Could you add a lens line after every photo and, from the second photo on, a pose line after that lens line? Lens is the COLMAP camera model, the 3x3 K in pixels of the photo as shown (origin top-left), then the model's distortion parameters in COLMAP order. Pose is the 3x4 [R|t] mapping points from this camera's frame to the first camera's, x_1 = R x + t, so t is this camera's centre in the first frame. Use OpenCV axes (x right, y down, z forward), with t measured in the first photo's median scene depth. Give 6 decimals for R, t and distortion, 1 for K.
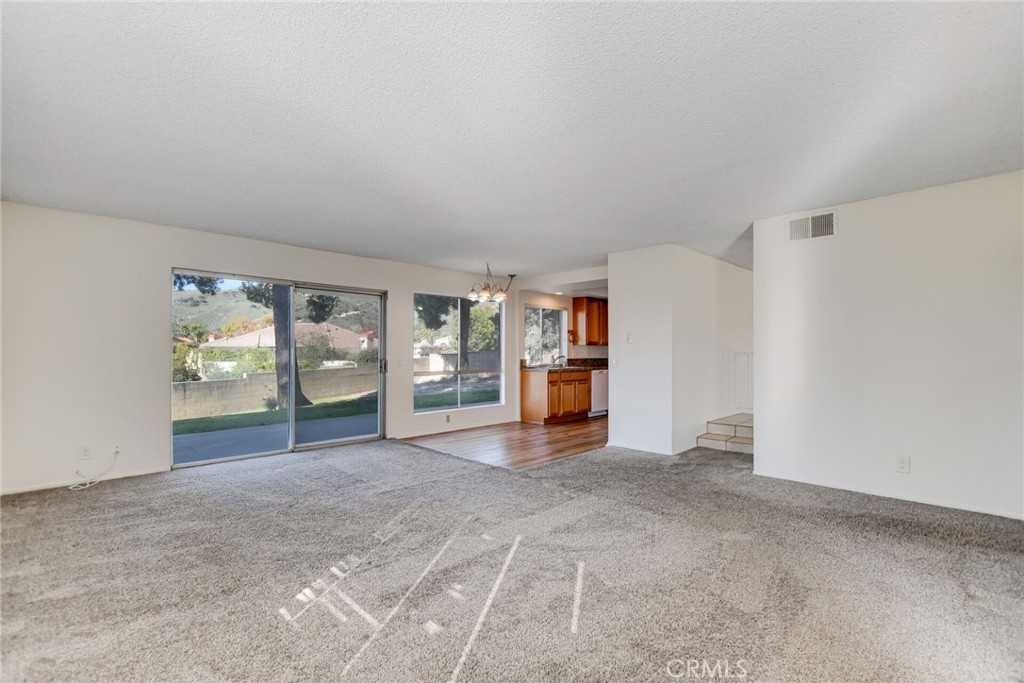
lens RADIAL K [[452.7, 0, 509.1], [0, 452.7, 364.9], [0, 0, 1]] dist [-0.022105, 0.003618]
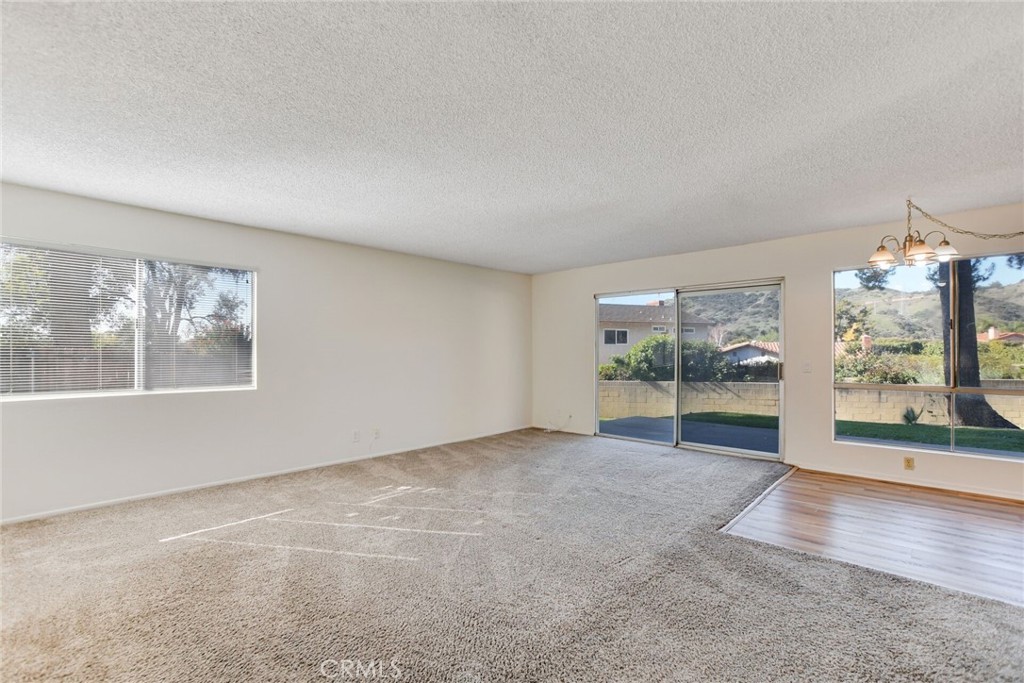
lens RADIAL K [[452.7, 0, 504.2], [0, 452.7, 359.1], [0, 0, 1]] dist [-0.022105, 0.003618]
pose [[0.031629, 0.015882, -0.999373, 0.402846], [-0.027937, 0.999497, 0.015000, -0.014059], [0.999109, 0.027445, 0.032056, 0.388372]]
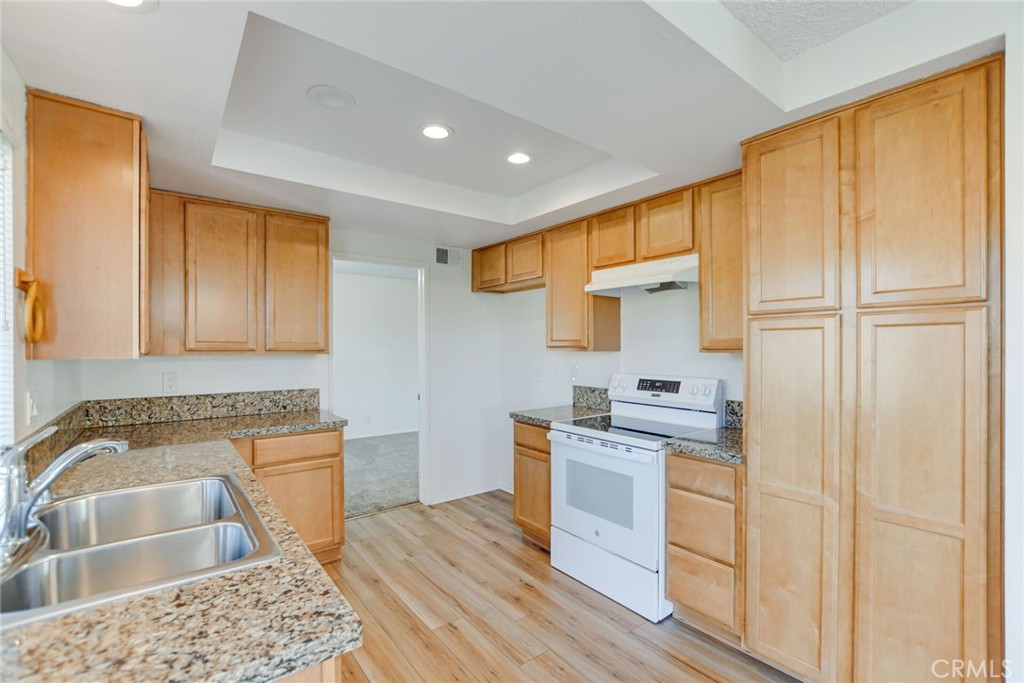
lens RADIAL K [[452.7, 0, 511.7], [0, 452.7, 350.7], [0, 0, 1]] dist [-0.022105, 0.003618]
pose [[0.116779, -0.006043, 0.993139, -0.007942], [0.030872, 0.999520, 0.002451, -0.048420], [-0.992678, 0.030374, 0.116910, 0.924950]]
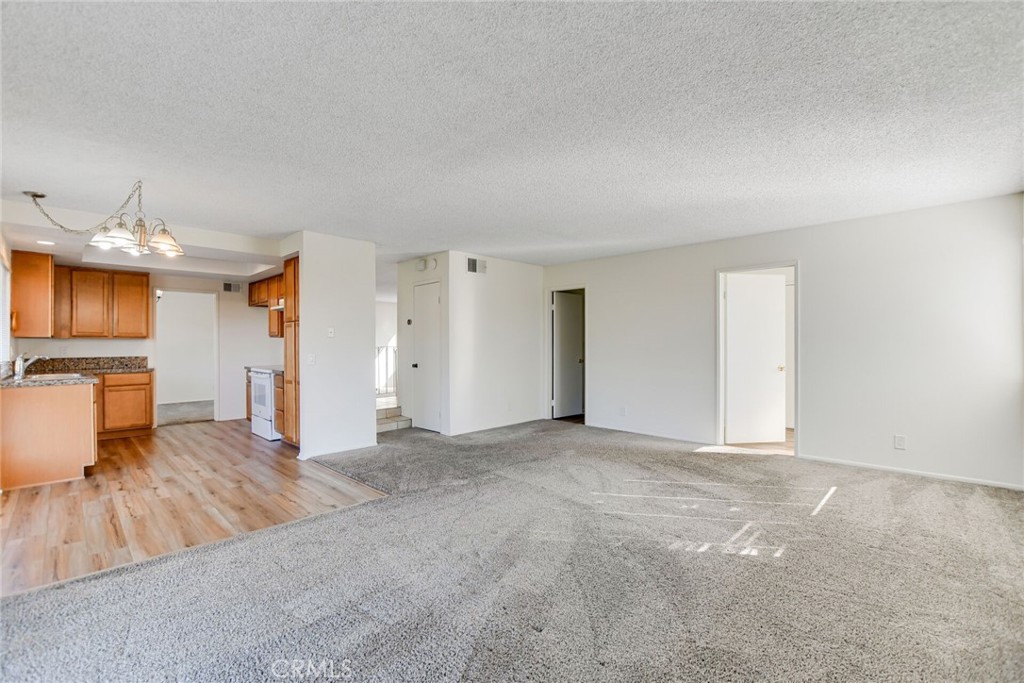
lens RADIAL K [[452.7, 0, 512.3], [0, 452.7, 343.8], [0, 0, 1]] dist [-0.022105, 0.003618]
pose [[-0.017399, 0.001681, 0.999847, -0.470824], [0.035140, 0.999382, -0.001069, -0.015165], [-0.999231, 0.035116, -0.017447, 0.472079]]
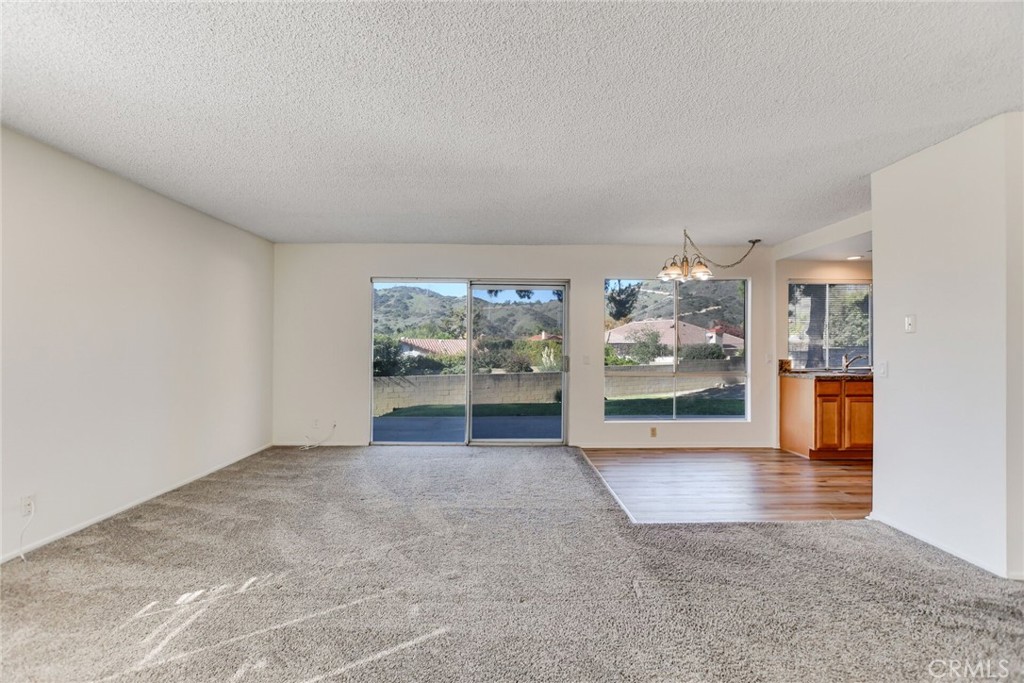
lens RADIAL K [[452.7, 0, 509.2], [0, 452.7, 344.7], [0, 0, 1]] dist [-0.022105, 0.003618]
pose [[0.723064, -0.002062, -0.690778, 0.207737], [-0.023399, 0.999349, -0.027475, -0.006279], [0.690384, 0.036030, 0.722545, 0.221842]]
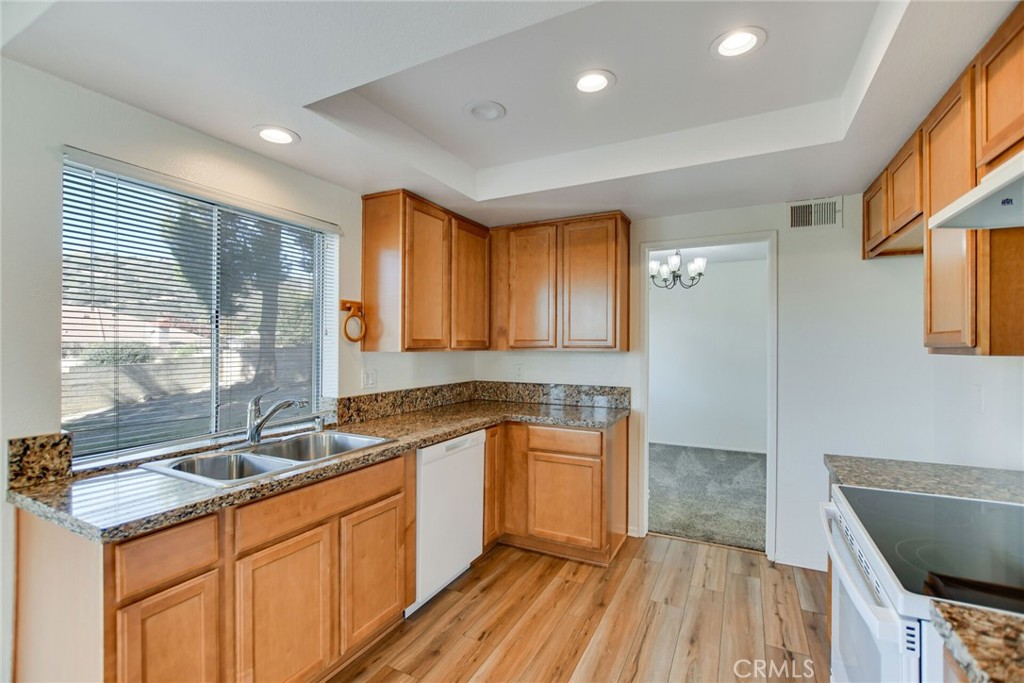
lens RADIAL K [[452.7, 0, 510.1], [0, 452.7, 342.8], [0, 0, 1]] dist [-0.022105, 0.003618]
pose [[0.950274, 0.005077, 0.311374, 0.164597], [0.005501, 0.999437, -0.033084, -0.044998], [-0.311367, 0.033151, 0.949711, 0.792385]]
